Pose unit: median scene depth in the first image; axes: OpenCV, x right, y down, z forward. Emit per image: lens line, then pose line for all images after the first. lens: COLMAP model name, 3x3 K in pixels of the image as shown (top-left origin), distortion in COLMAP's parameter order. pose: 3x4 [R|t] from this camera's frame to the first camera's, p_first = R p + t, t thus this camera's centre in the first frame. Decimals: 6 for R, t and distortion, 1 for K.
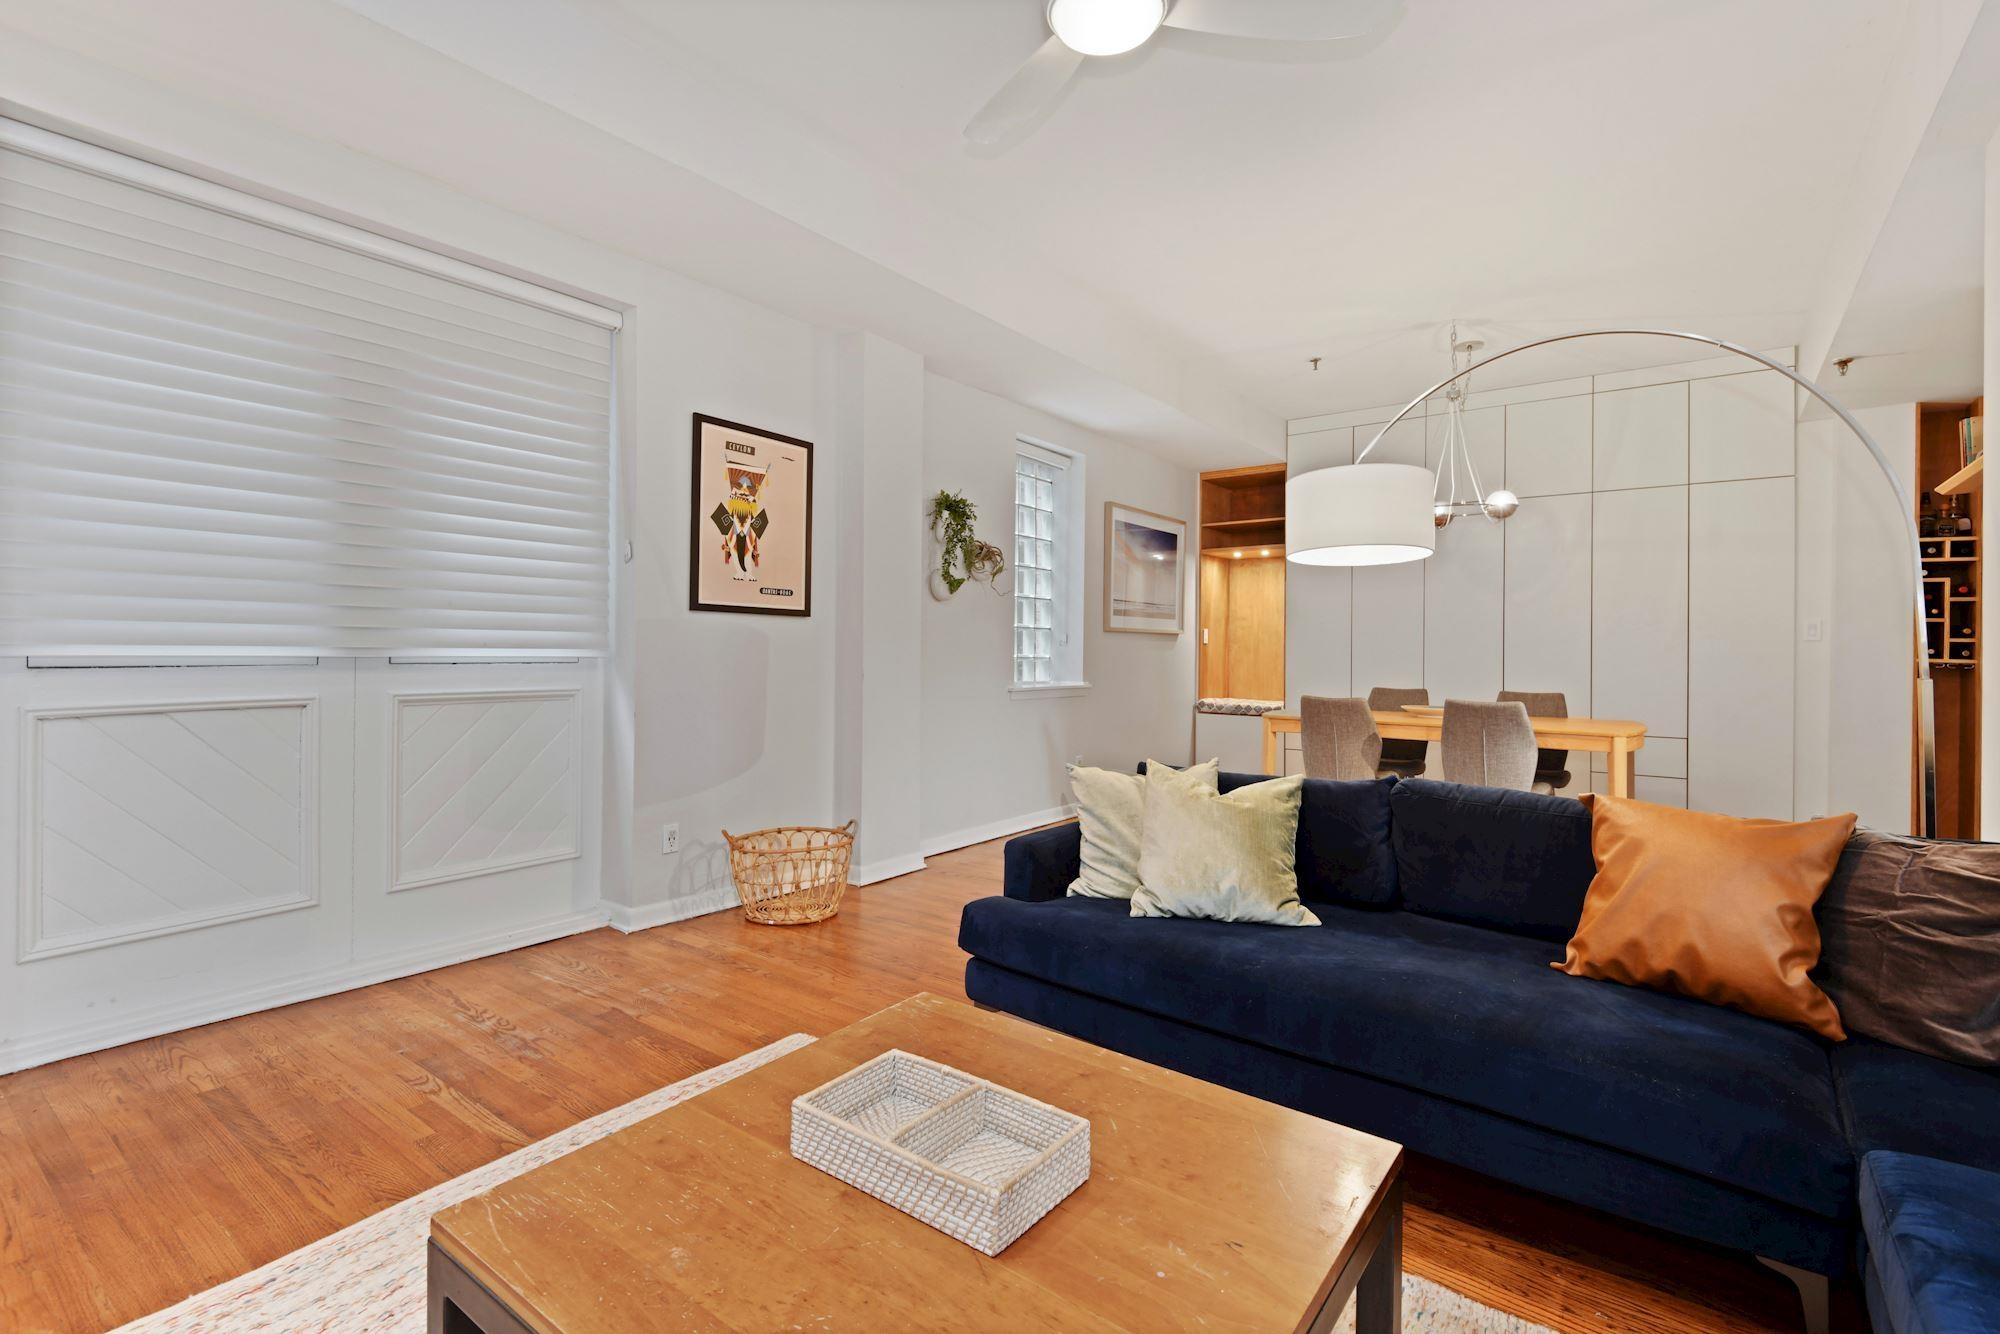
lens RADIAL K [[915.7, 0, 1004.4], [0, 915.7, 648.0], [0, 0, 1]] dist [0.031438, -0.018232]
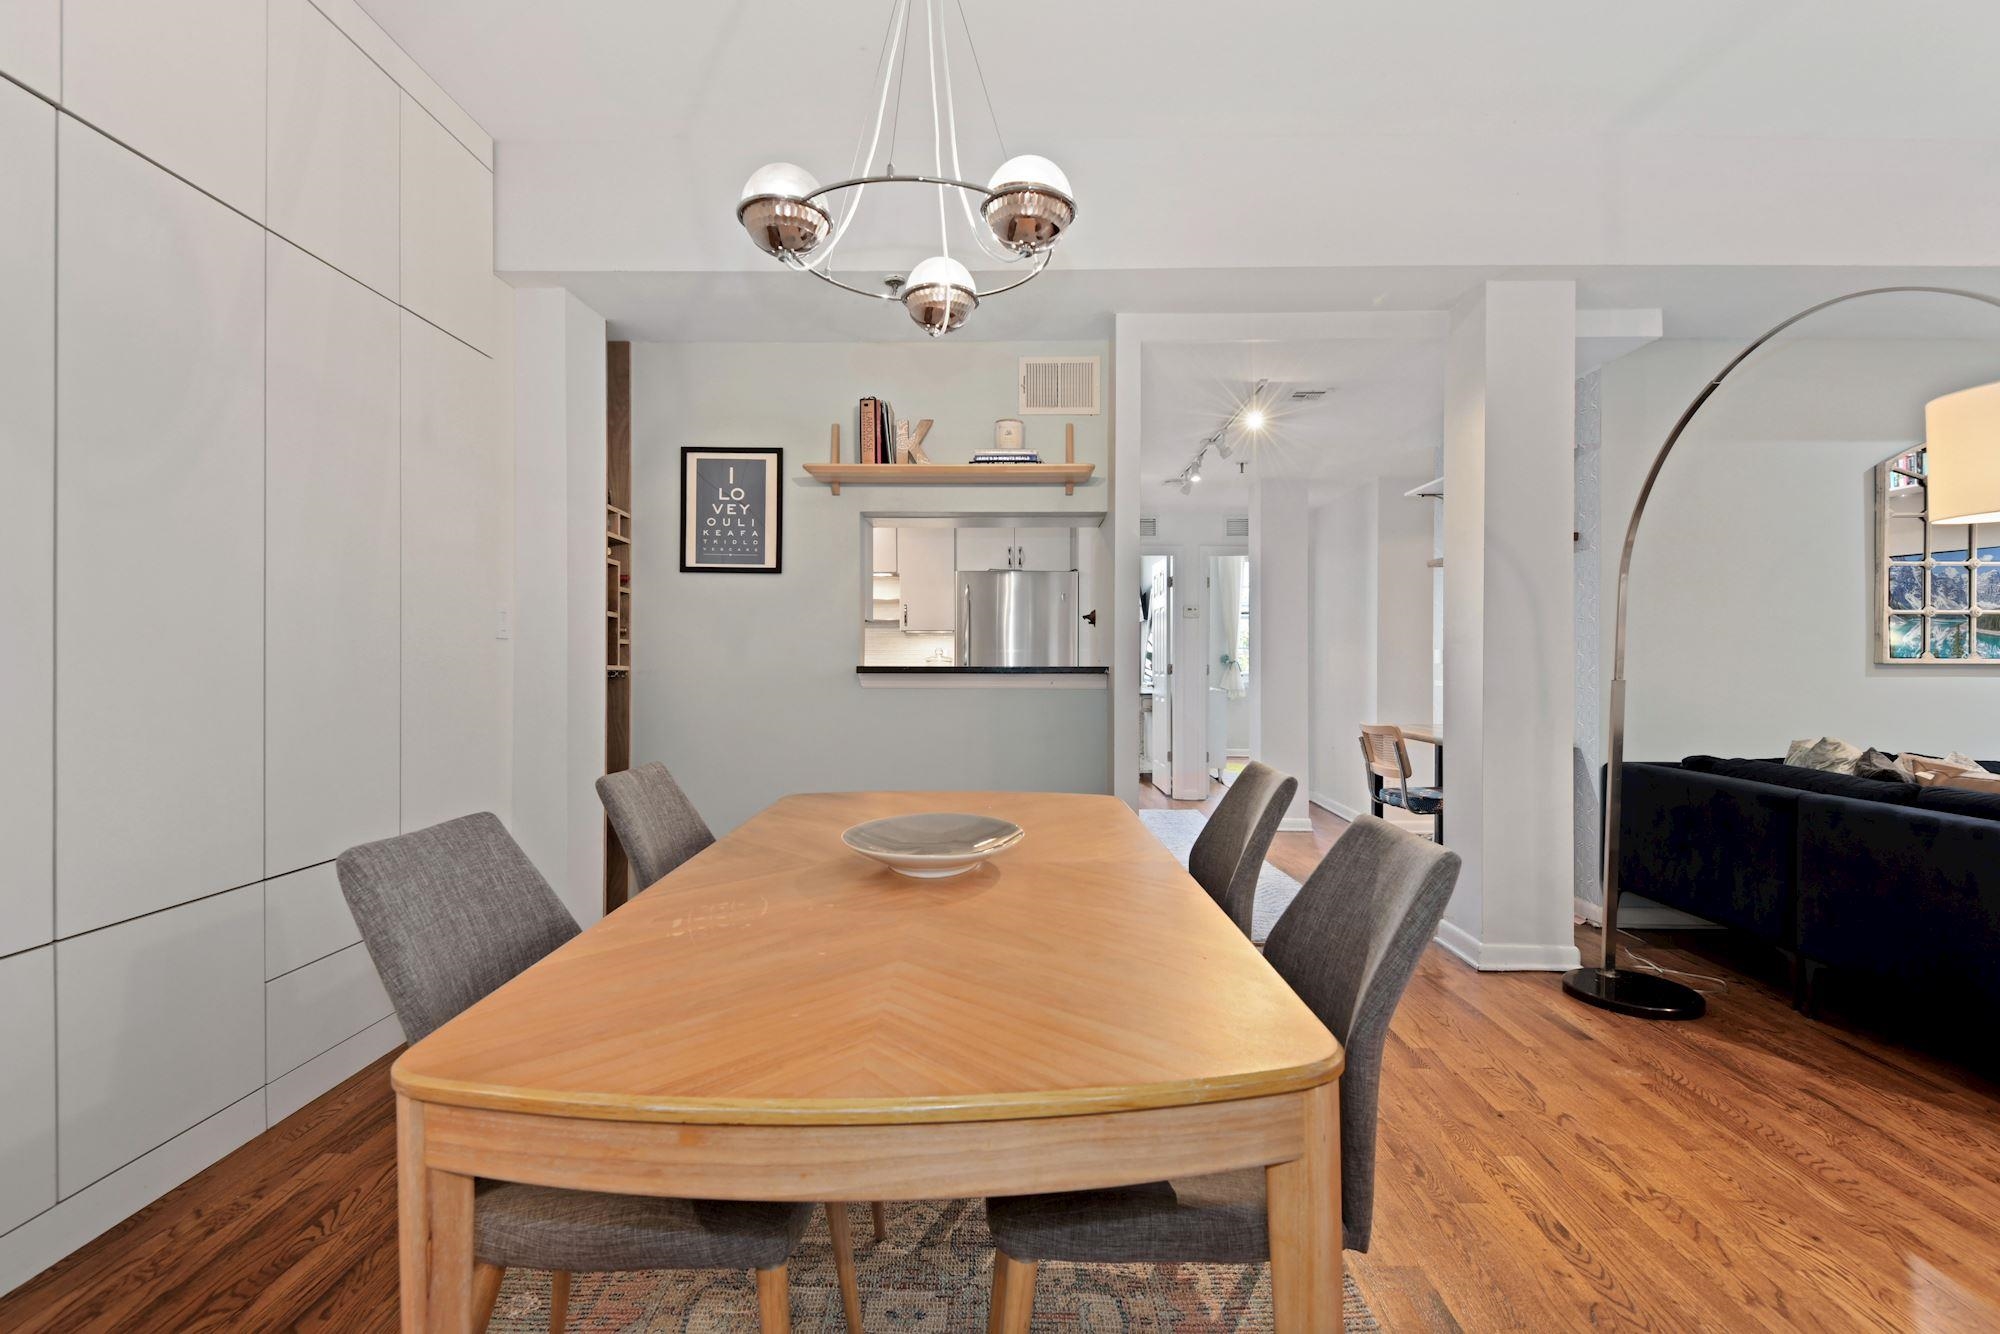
lens RADIAL K [[936.9, 0, 998.6], [0, 936.9, 662.0], [0, 0, 1]] dist [0.020148, -0.014640]
pose [[-0.591706, -0.010633, 0.806084, 0.248215], [-0.006340, 0.999943, 0.008536, 0.000166], [-0.806129, -0.000060, -0.591740, 1.562993]]
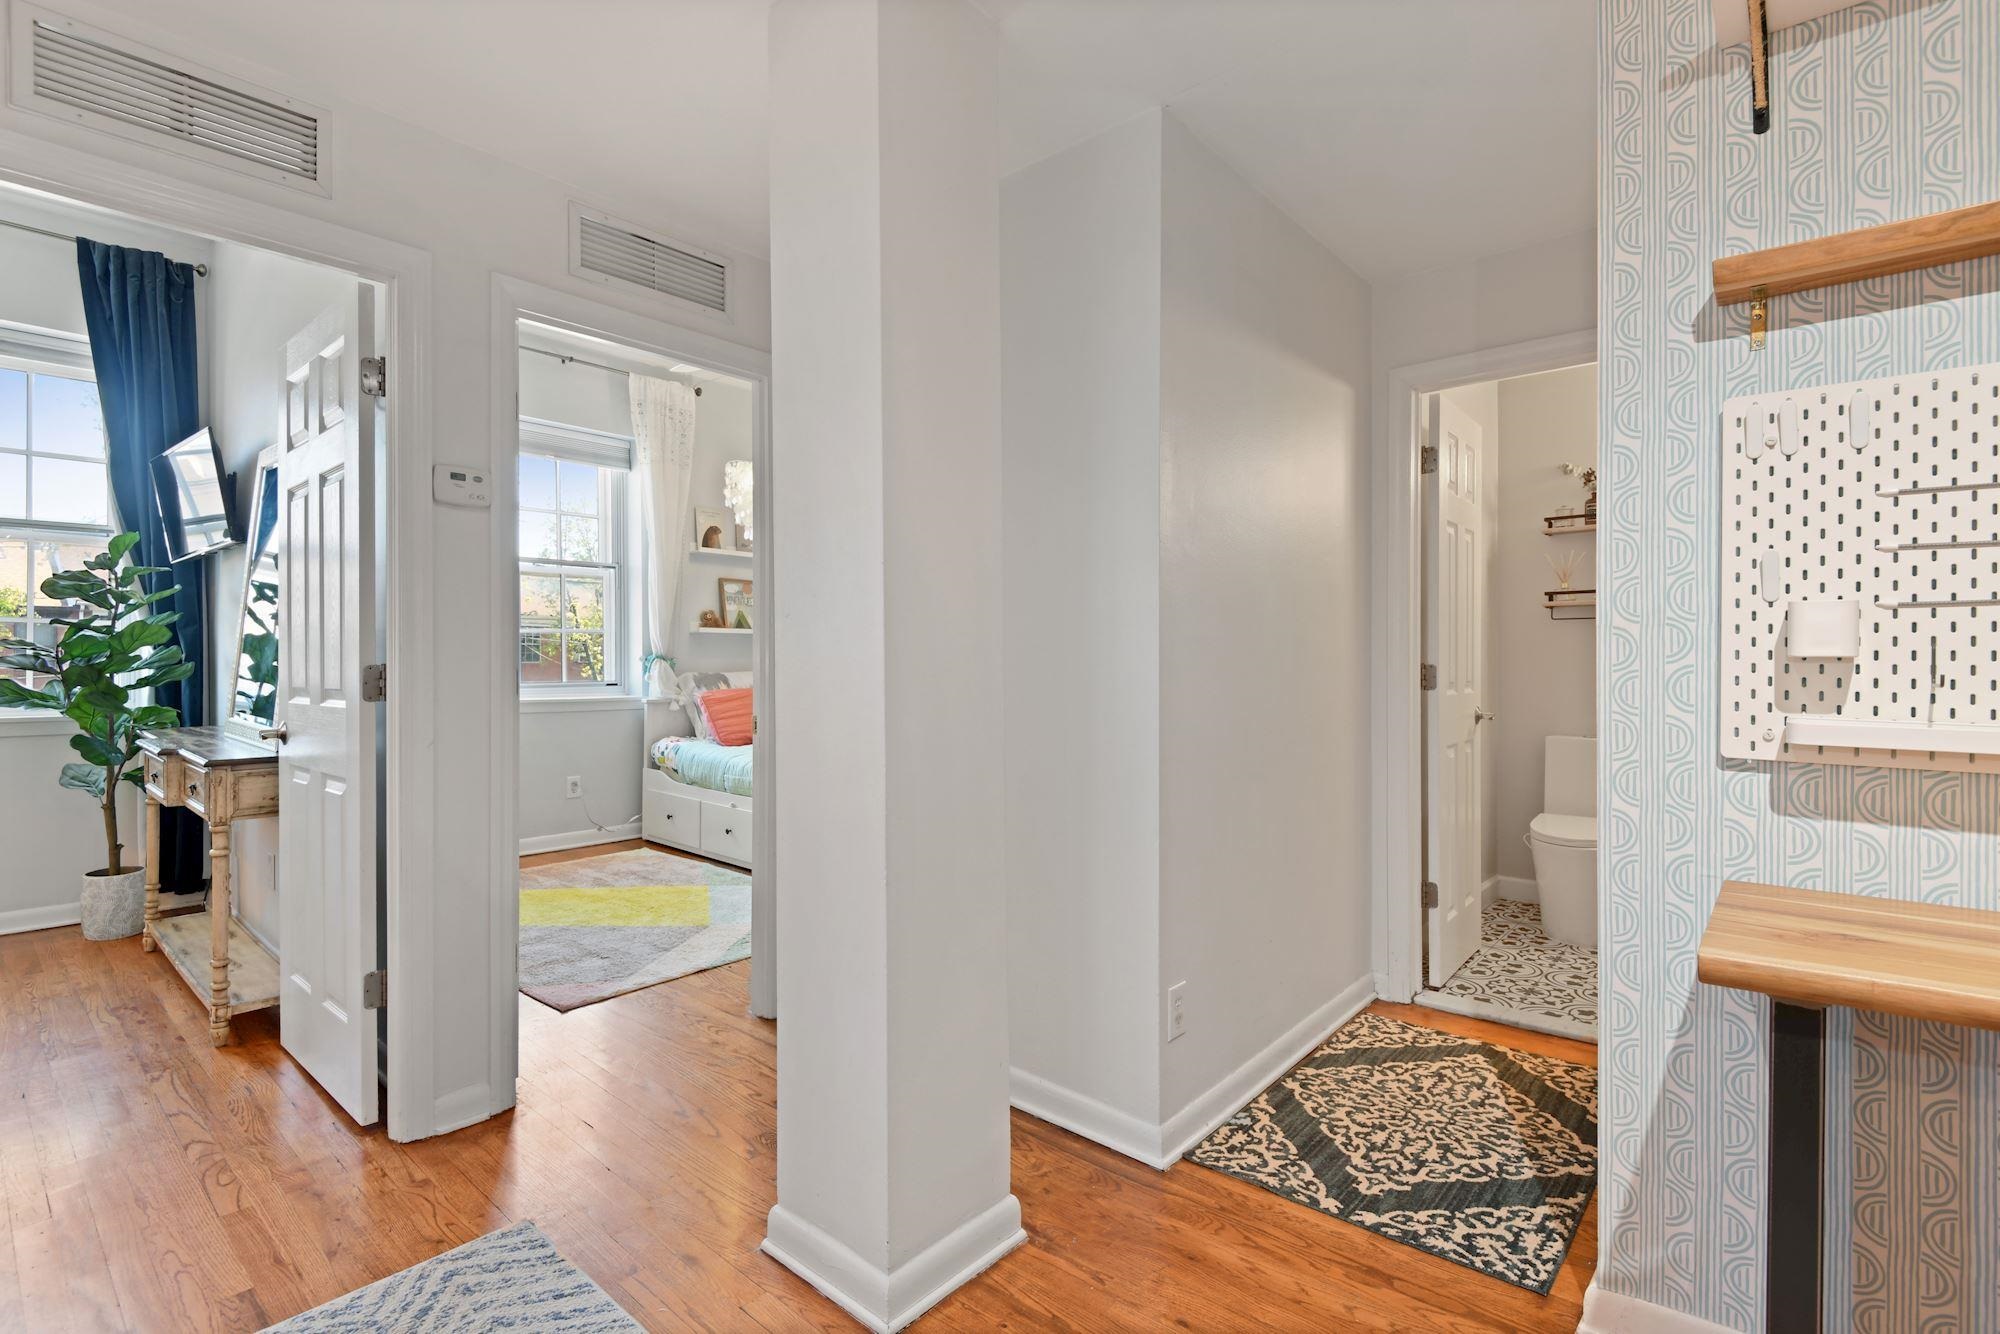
lens RADIAL K [[927.9, 0, 1001.6], [0, 927.9, 656.0], [0, 0, 1]] dist [0.021952, -0.013304]
pose [[-0.997254, -0.007971, 0.073622, 1.247774], [-0.008069, 0.999967, -0.001042, 0.011832], [-0.073612, -0.001634, -0.997286, 0.598366]]
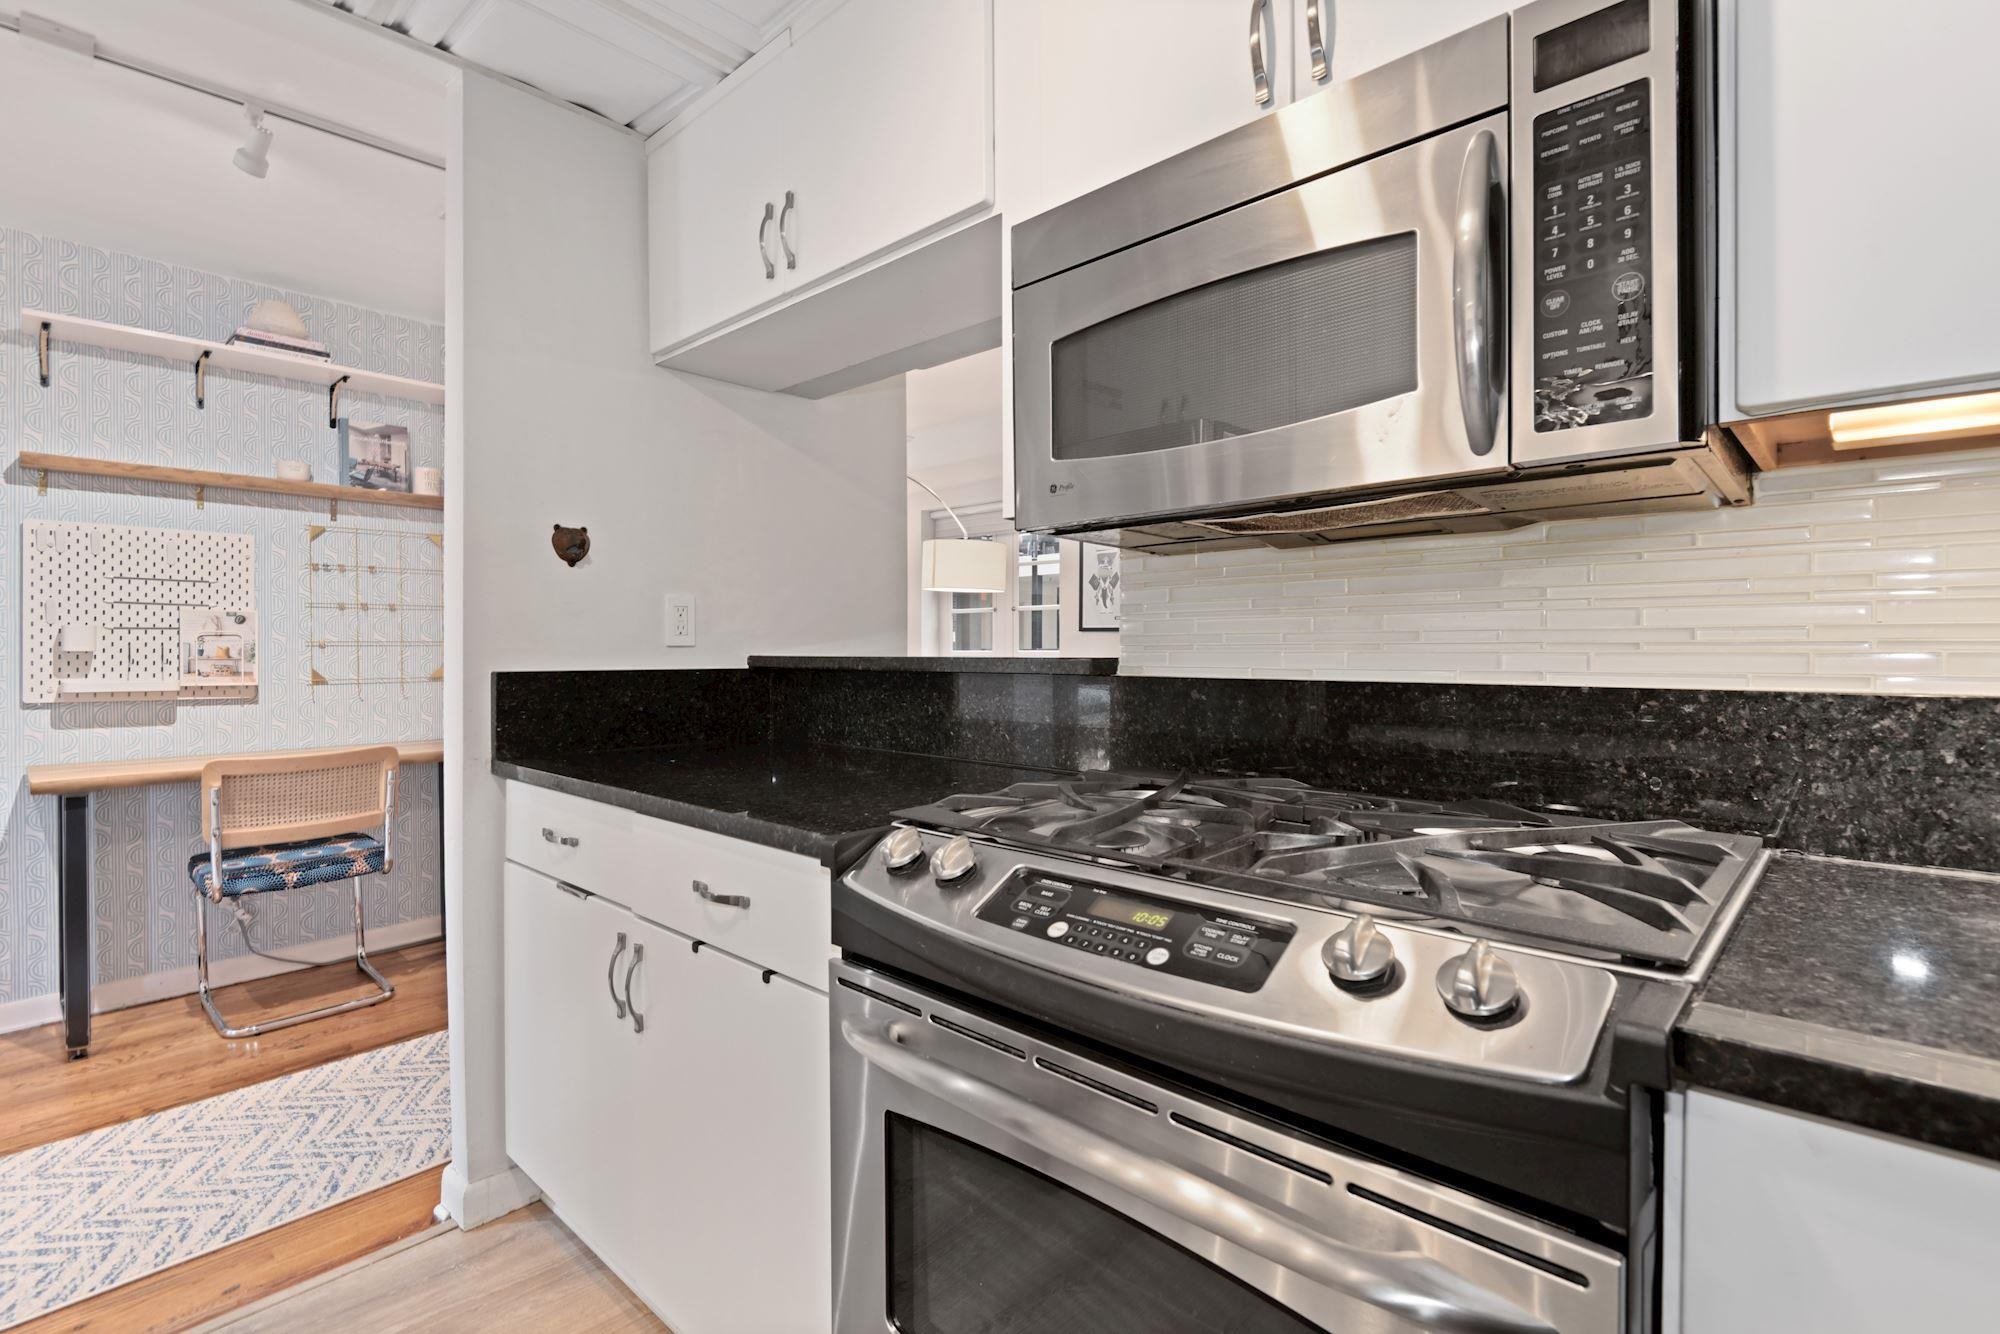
lens RADIAL K [[910.5, 0, 1004.9], [0, 910.5, 655.6], [0, 0, 1]] dist [-0.008921, -0.000021]
pose [[-0.108025, -0.000872, -0.994148, 1.598930], [-0.000891, 0.999999, -0.000780, 0.012676], [0.994148, 0.000801, -0.108026, 1.034453]]
